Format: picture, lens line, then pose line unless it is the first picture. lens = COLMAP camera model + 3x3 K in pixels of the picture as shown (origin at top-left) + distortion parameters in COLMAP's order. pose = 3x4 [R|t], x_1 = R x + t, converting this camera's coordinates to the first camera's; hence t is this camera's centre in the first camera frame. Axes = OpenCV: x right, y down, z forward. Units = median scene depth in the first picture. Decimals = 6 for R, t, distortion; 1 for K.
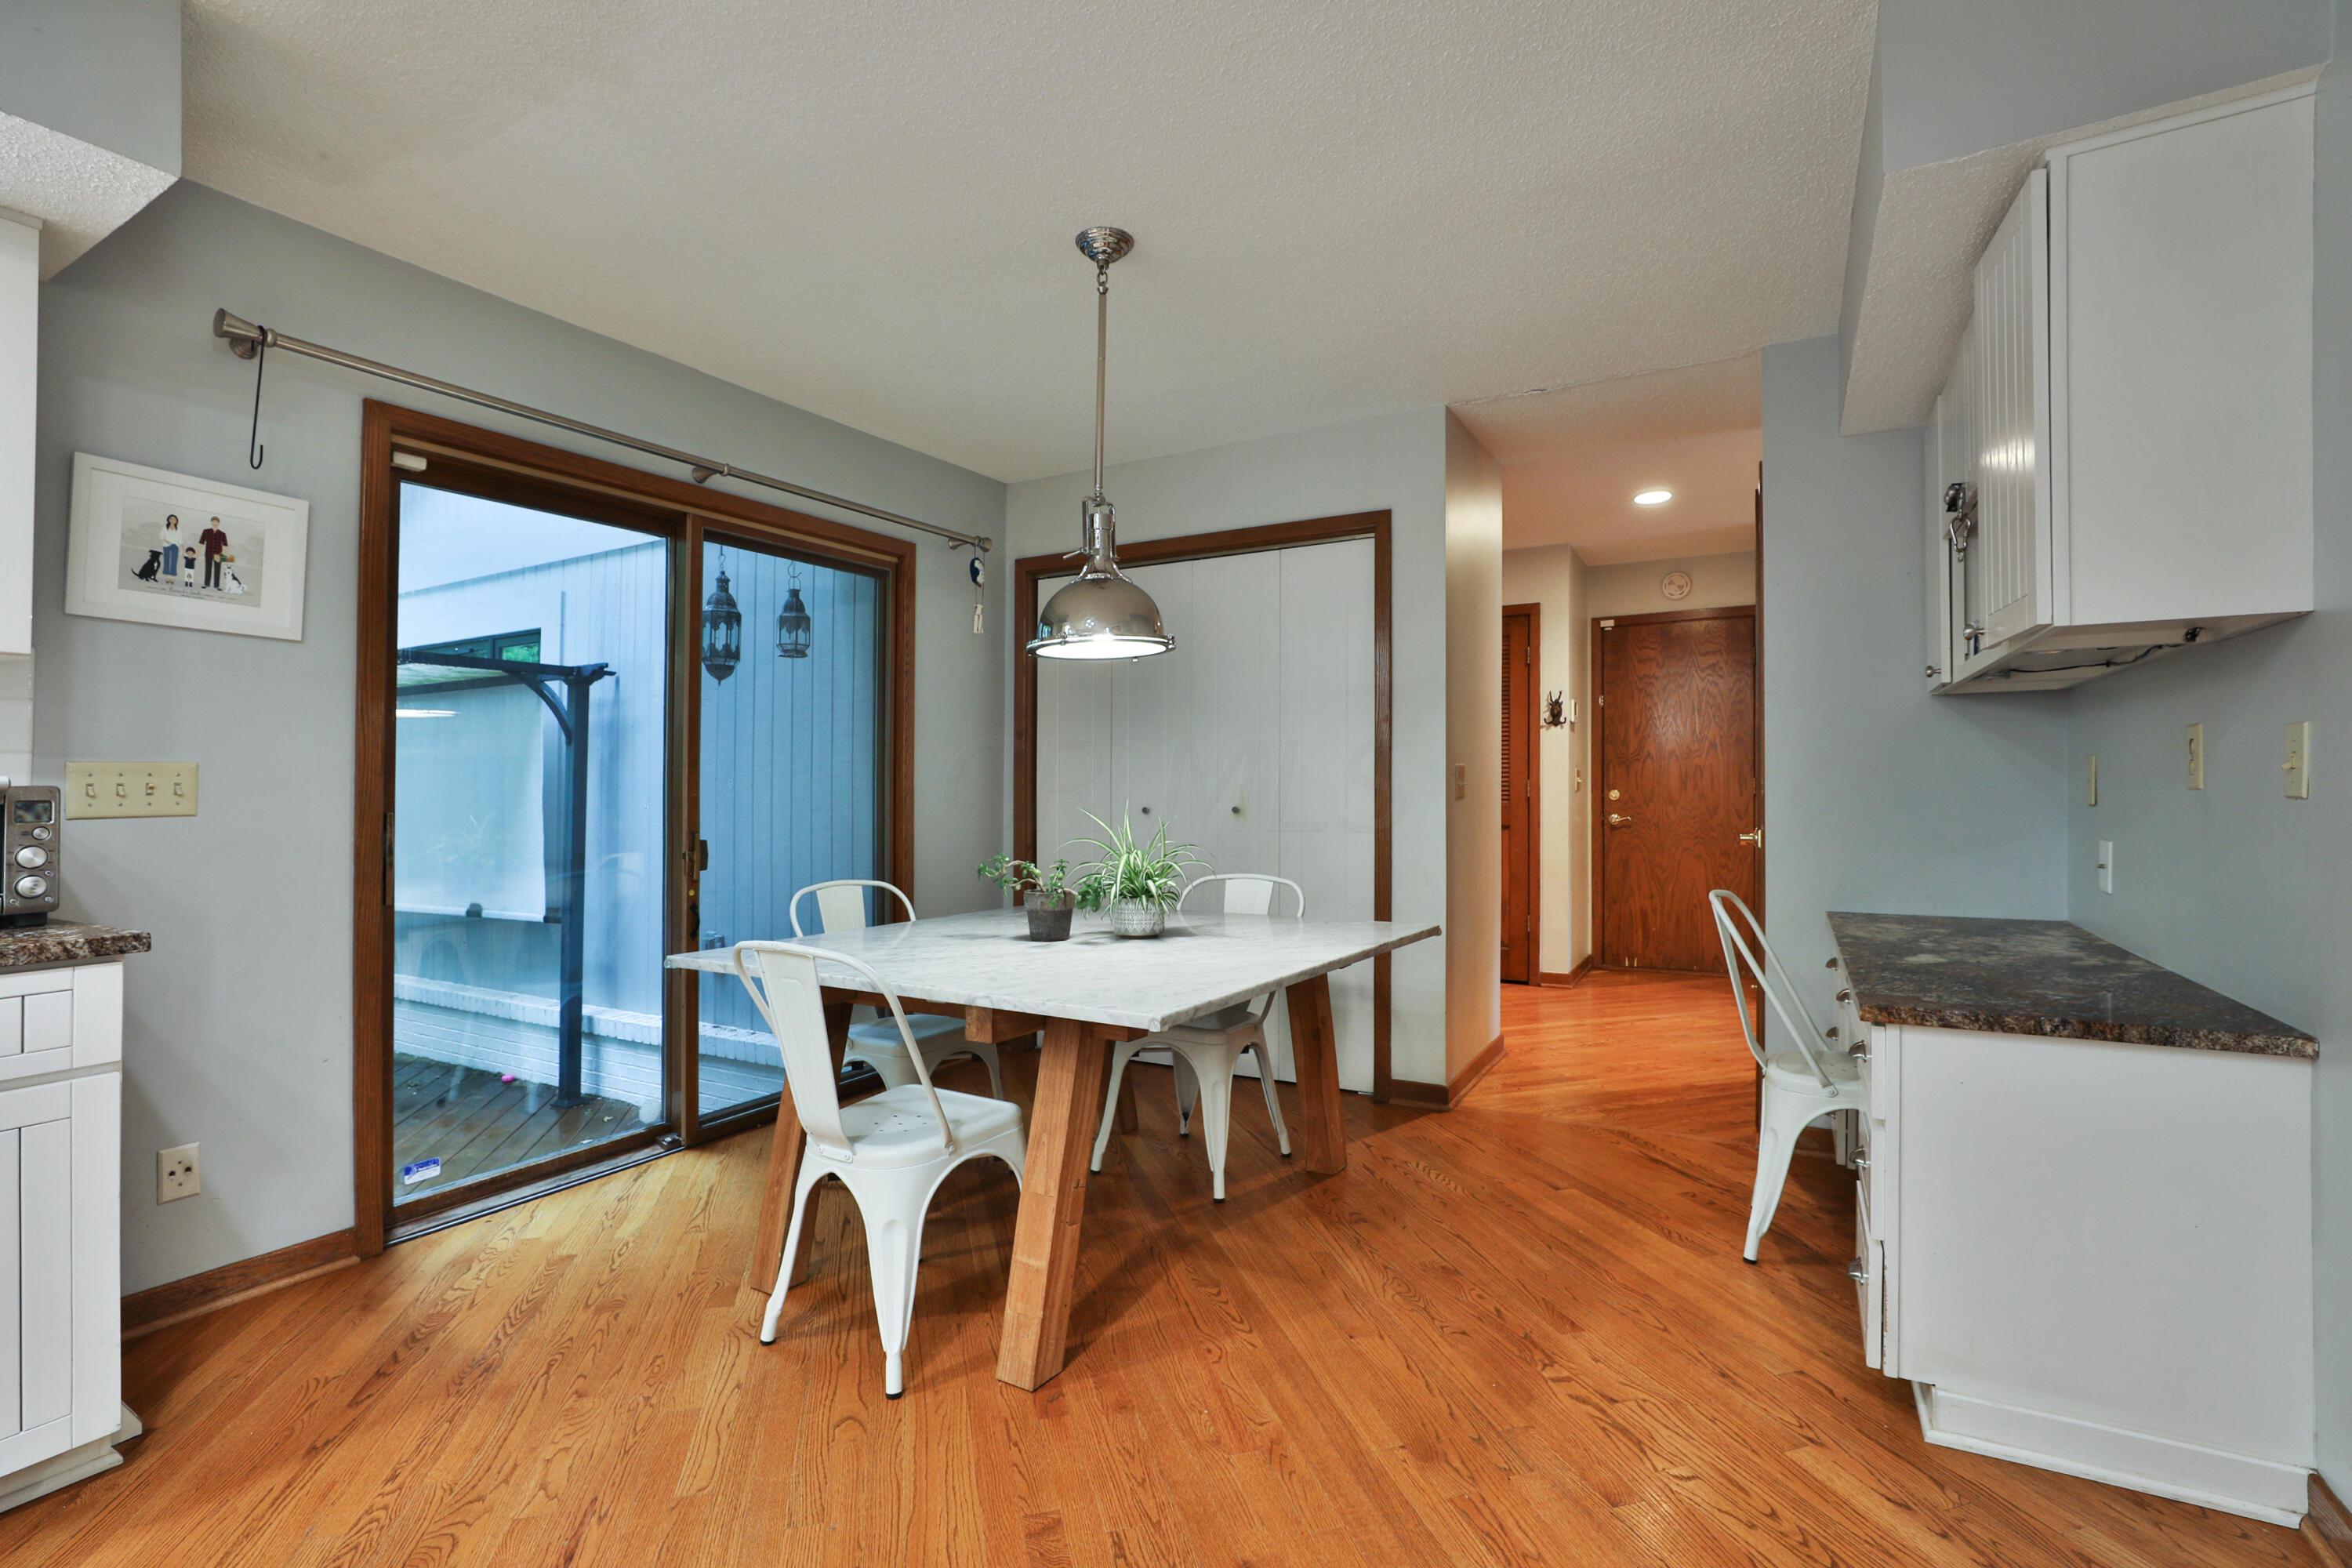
lens RADIAL K [[1088.2, 0, 1176.0], [0, 1088.2, 784.0], [0, 0, 1]] dist [-0.000039, -0.000067]
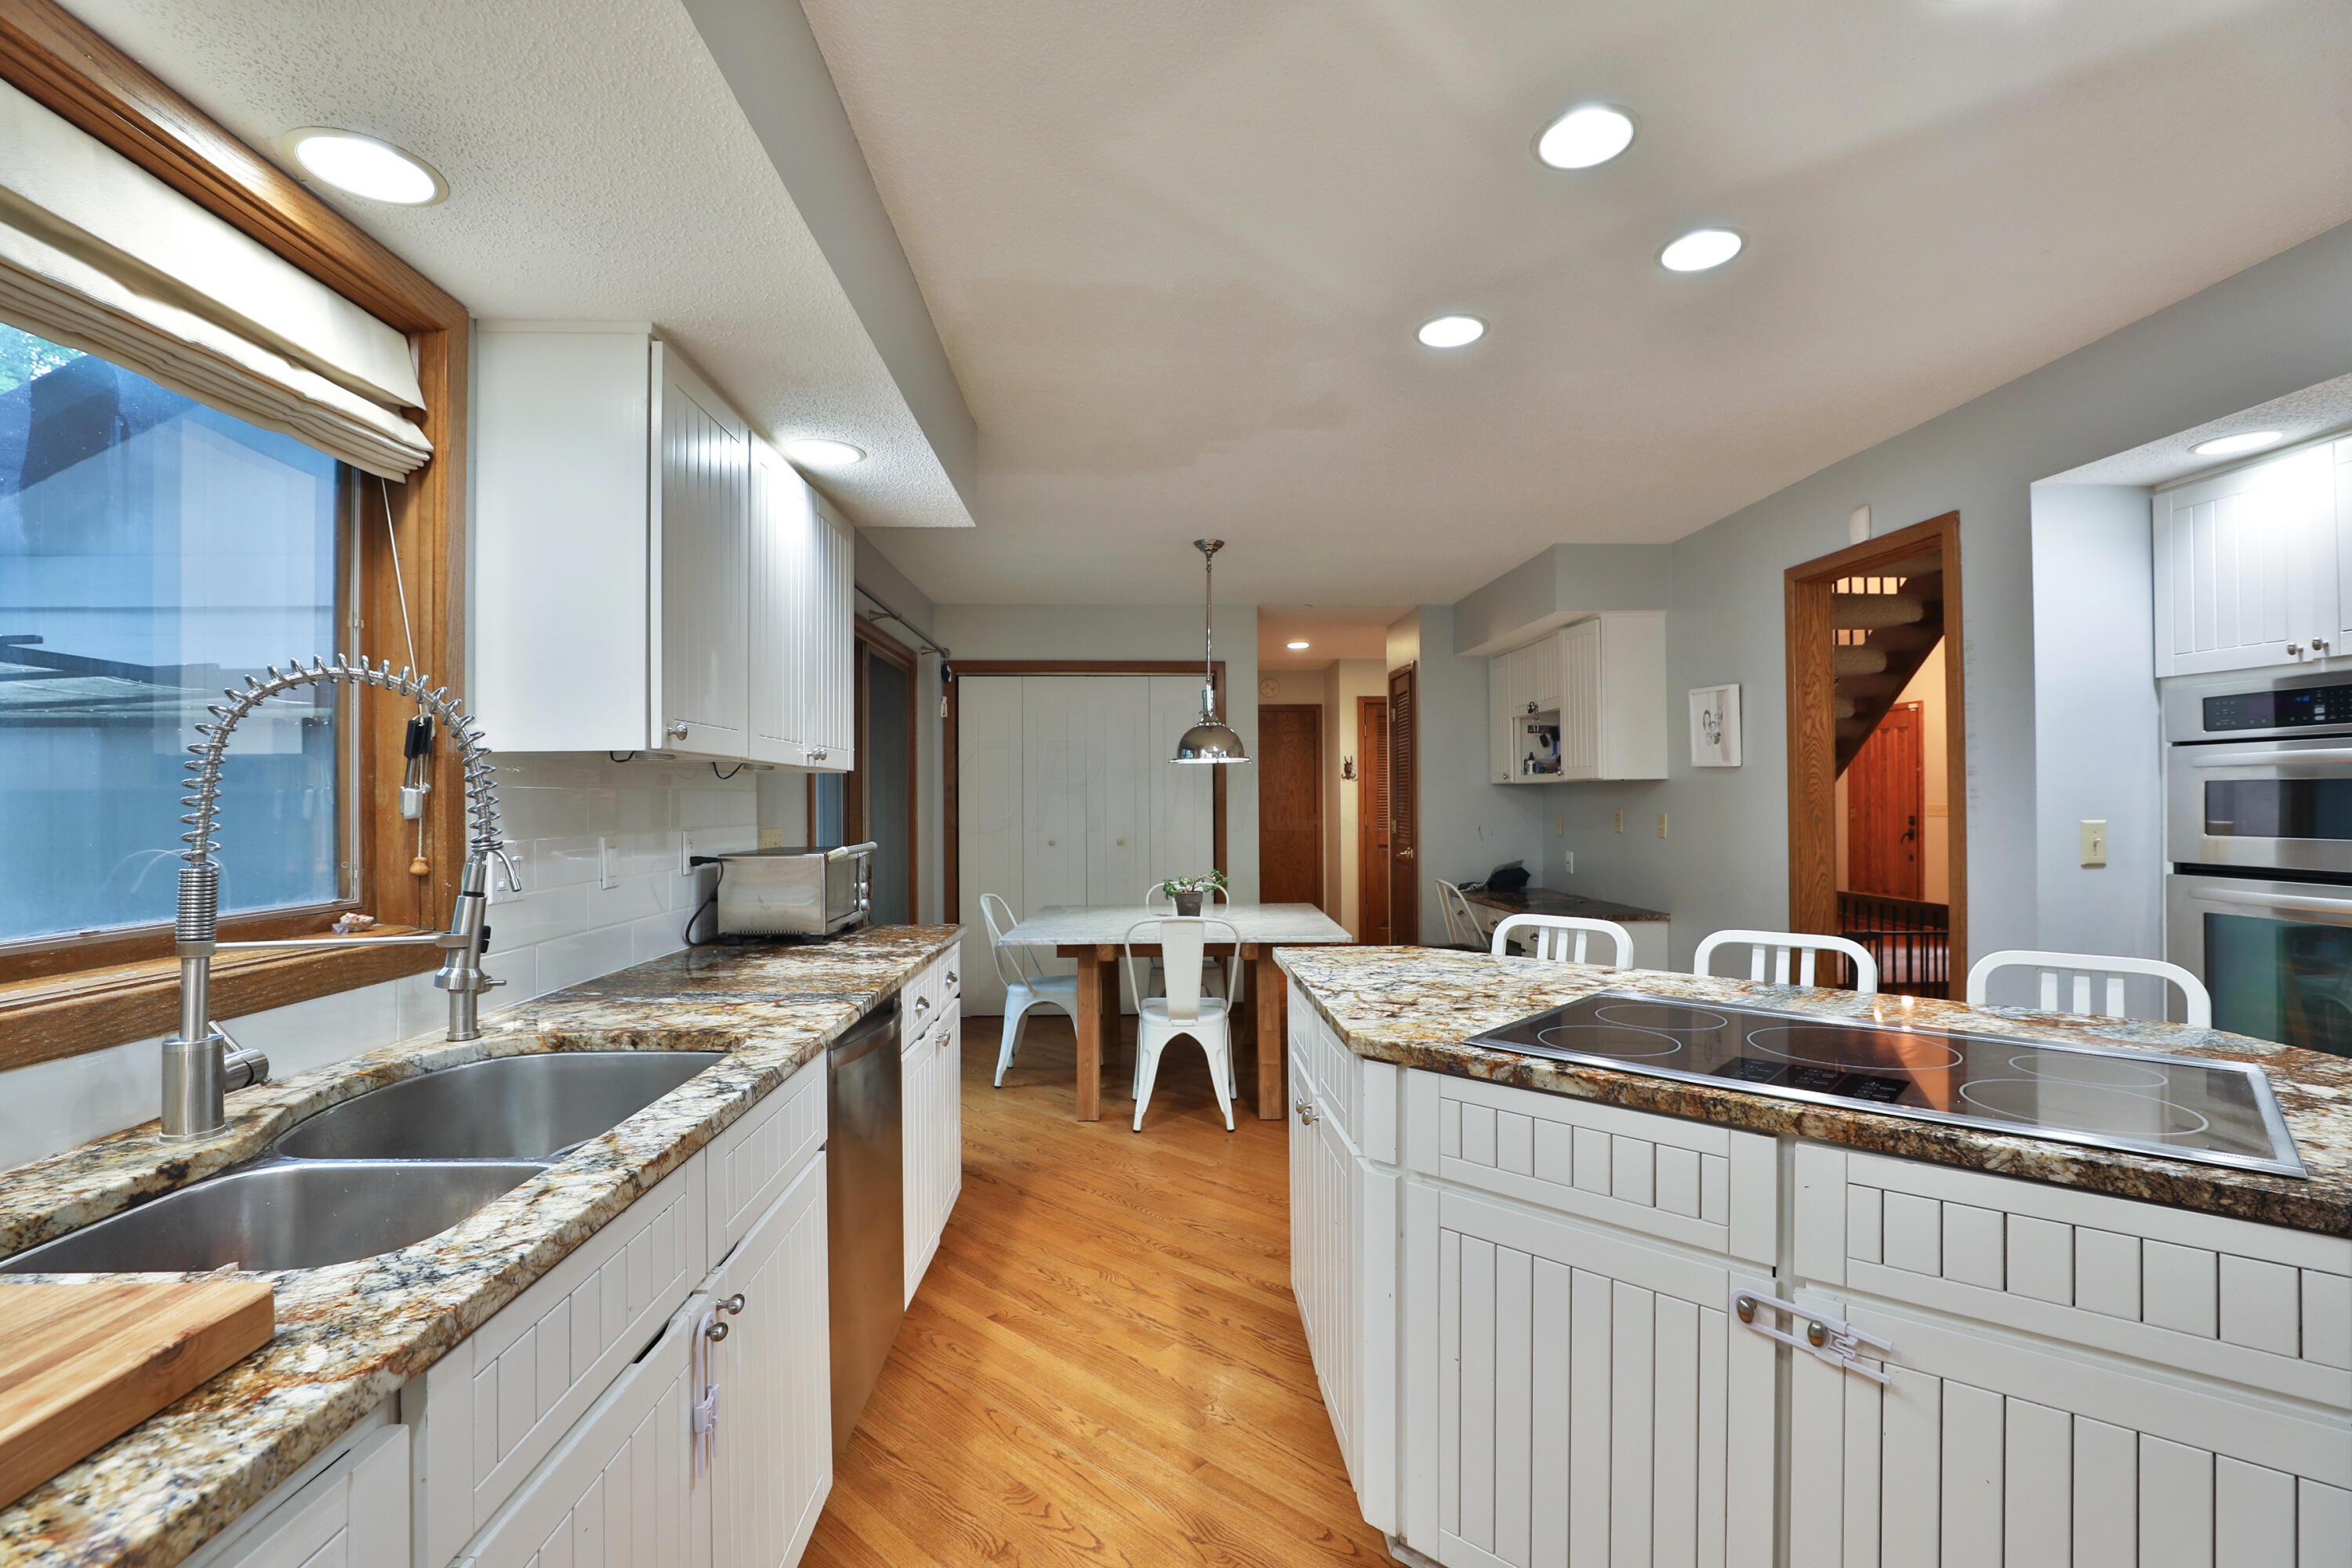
lens RADIAL K [[1088.2, 0, 1176.0], [0, 1088.2, 784.0], [0, 0, 1]] dist [-0.000039, -0.000067]
pose [[0.854706, 0.015844, 0.518870, -1.097067], [-0.006665, 0.999787, -0.019551, -0.039404], [-0.519069, 0.013253, 0.854630, -0.589853]]
